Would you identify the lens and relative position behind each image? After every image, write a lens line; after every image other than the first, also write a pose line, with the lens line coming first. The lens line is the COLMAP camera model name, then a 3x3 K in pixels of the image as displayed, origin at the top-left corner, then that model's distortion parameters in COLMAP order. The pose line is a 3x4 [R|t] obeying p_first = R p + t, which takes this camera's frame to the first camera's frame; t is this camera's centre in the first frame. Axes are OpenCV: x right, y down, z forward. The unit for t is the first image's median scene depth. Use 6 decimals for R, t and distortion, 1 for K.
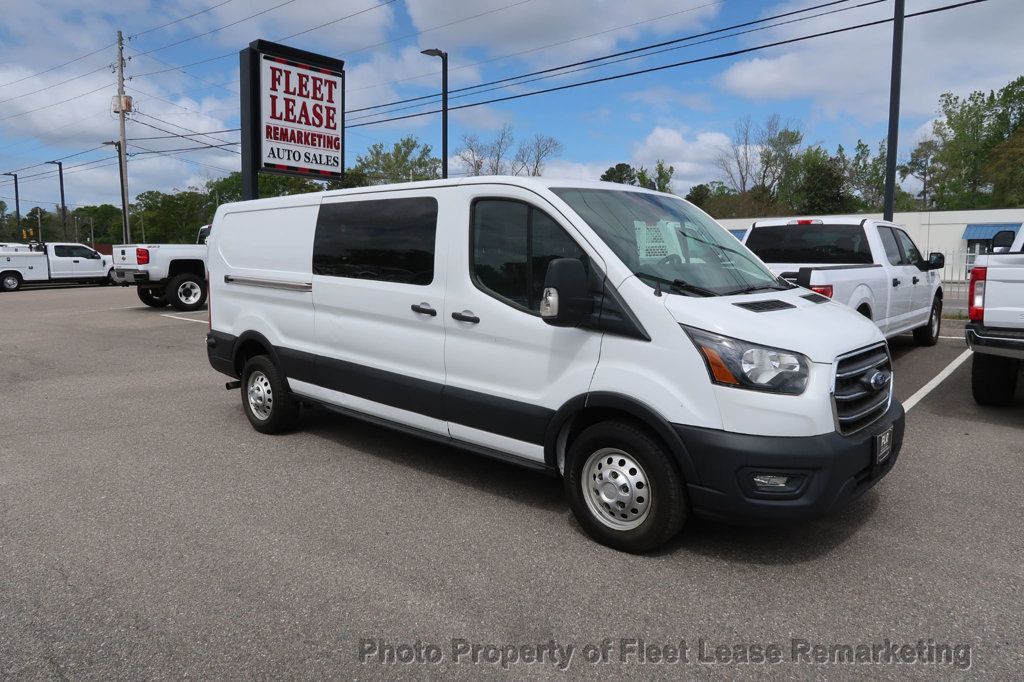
lens RADIAL K [[705.0, 0, 509.3], [0, 705.0, 339.7], [0, 0, 1]] dist [-0.026202, 0.005960]
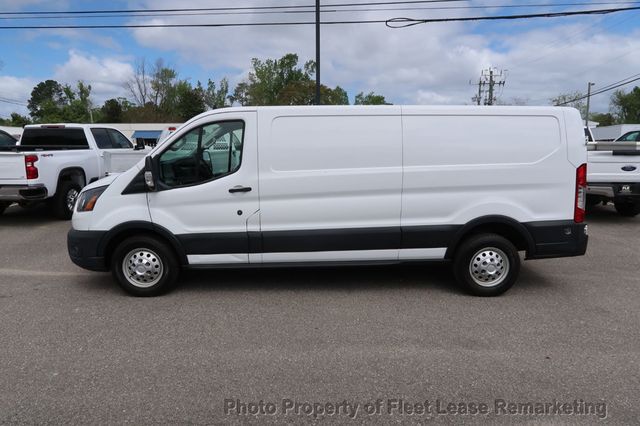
lens RADIAL K [[440.6, 0, 318.3], [0, 440.6, 212.2], [0, 0, 1]] dist [-0.026202, 0.005960]
pose [[0.759107, -0.092430, 0.644371, -0.176664], [0.073264, 0.995710, 0.056517, -0.010070], [-0.646830, 0.004307, 0.762622, 0.051717]]
